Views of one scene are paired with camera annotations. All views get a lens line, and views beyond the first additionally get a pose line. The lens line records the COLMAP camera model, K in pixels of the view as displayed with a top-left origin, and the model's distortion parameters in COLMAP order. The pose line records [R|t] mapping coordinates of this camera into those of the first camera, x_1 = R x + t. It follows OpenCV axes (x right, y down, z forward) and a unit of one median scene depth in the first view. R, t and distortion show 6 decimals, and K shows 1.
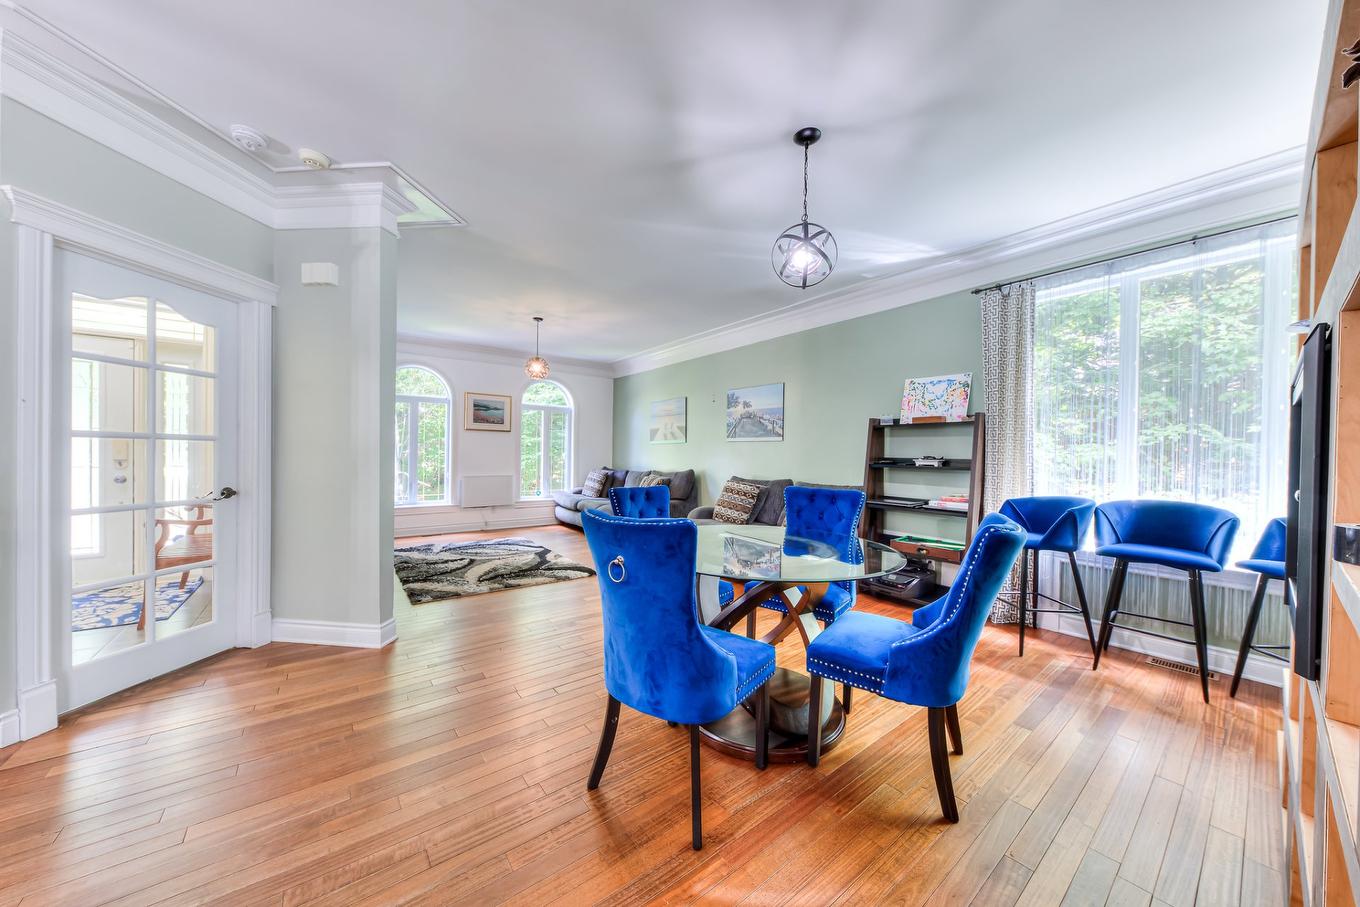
lens RADIAL K [[467.5, 0, 687.8], [0, 467.5, 457.9], [0, 0, 1]] dist [0.001293, -0.000017]
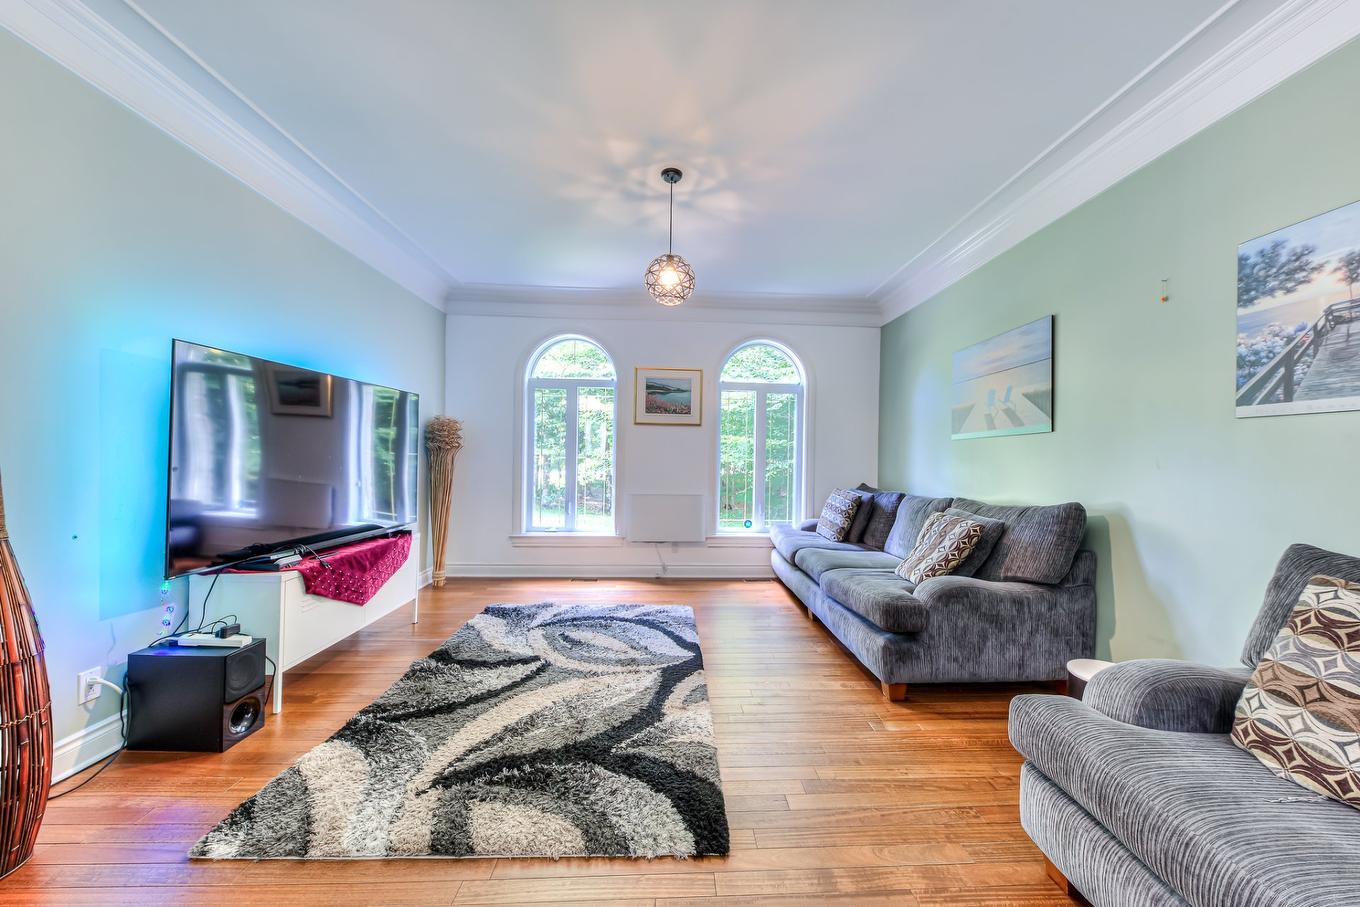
lens RADIAL K [[467.5, 0, 687.8], [0, 467.5, 457.9], [0, 0, 1]] dist [0.001293, -0.000017]
pose [[0.813840, -0.004785, -0.581070, -0.025407], [-0.007178, 0.999807, -0.018286, -0.000532], [0.581045, 0.019053, 0.813648, 0.492369]]
